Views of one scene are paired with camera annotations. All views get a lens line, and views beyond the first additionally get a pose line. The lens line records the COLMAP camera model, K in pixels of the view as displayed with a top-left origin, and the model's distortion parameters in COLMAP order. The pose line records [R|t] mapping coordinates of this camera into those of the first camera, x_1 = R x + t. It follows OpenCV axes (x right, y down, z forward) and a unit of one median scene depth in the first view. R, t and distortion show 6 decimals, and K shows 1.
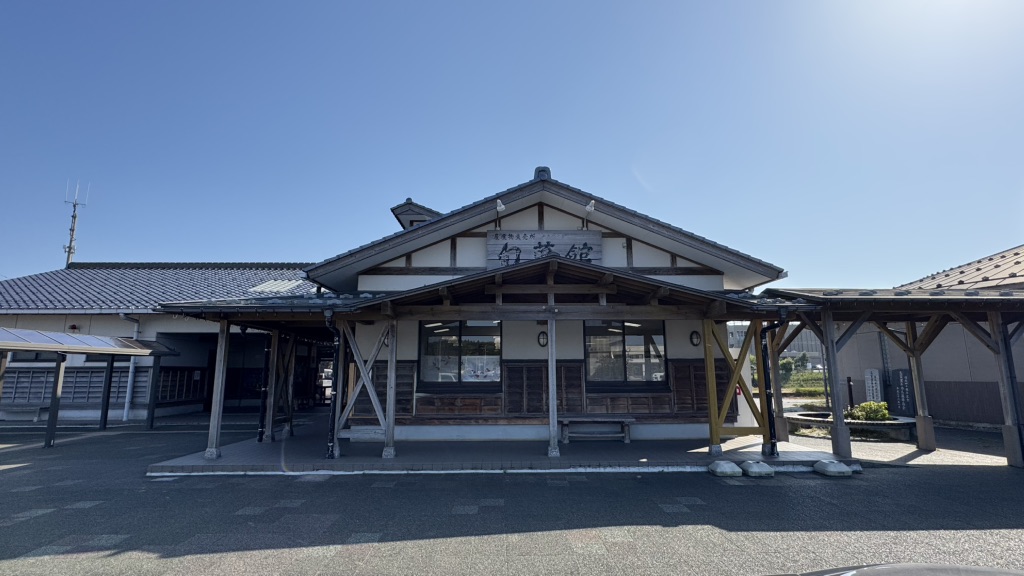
lens RADIAL K [[459.9, 0, 510.2], [0, 459.9, 302.6], [0, 0, 1]] dist [-0.017363, 0.000246]
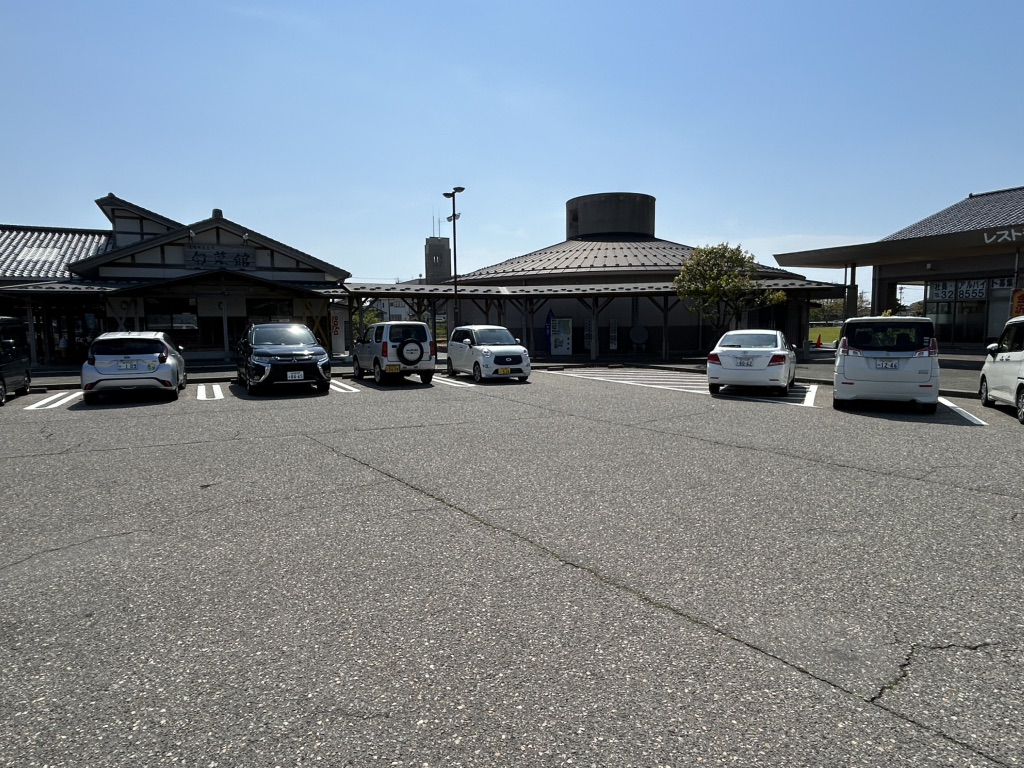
lens RADIAL K [[584.0, 0, 512.0], [0, 584.0, 384.0], [0, 0, 1]] dist [-0.029249, -0.000369]
pose [[0.885978, -0.050095, 0.461013, 0.015294], [-0.062751, 0.972052, 0.226222, -0.211583], [-0.459461, -0.229357, 0.858074, -1.577115]]
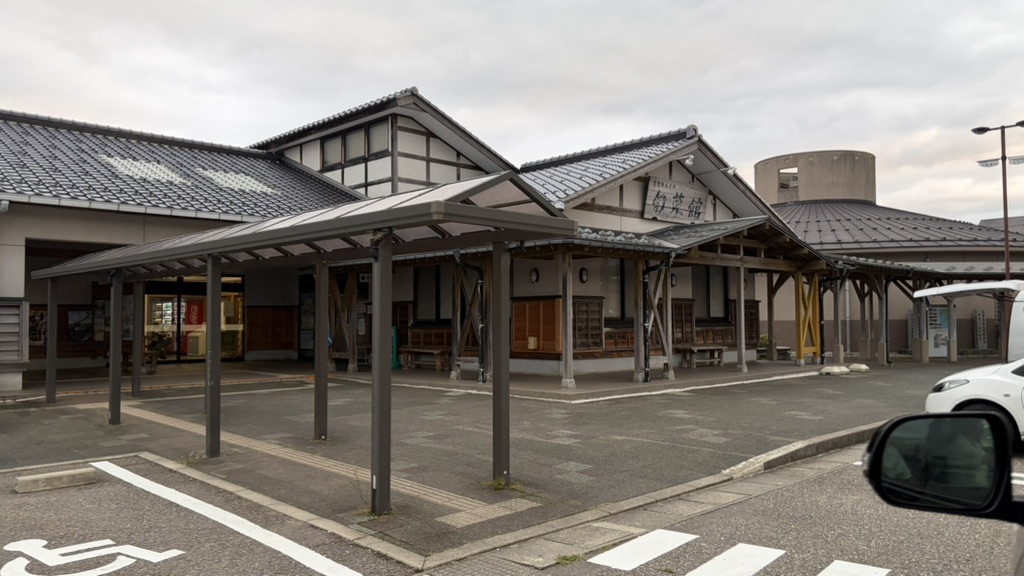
lens RADIAL K [[744.2, 0, 490.0], [0, 744.2, 290.8], [0, 0, 1]] dist [0.044564, -0.002176]
pose [[0.750388, 0.024417, 0.660546, -1.463247], [-0.099594, 0.992086, 0.076467, 0.010245], [-0.653451, -0.123166, 0.746881, -0.078039]]
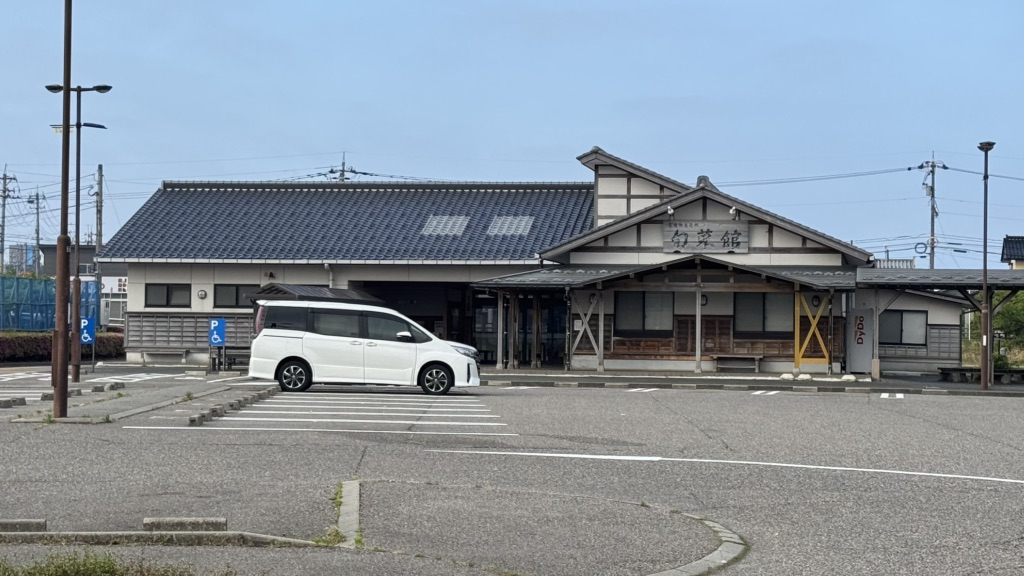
lens RADIAL K [[1910.3, 0, 512.0], [0, 1910.3, 288.0], [0, 0, 1]] dist [0.027247, 2.372527]
pose [[0.983068, 0.012491, -0.182814, 0.551111], [0.011295, 0.991646, 0.128495, -0.696114], [0.182892, -0.128384, 0.974714, -4.665533]]
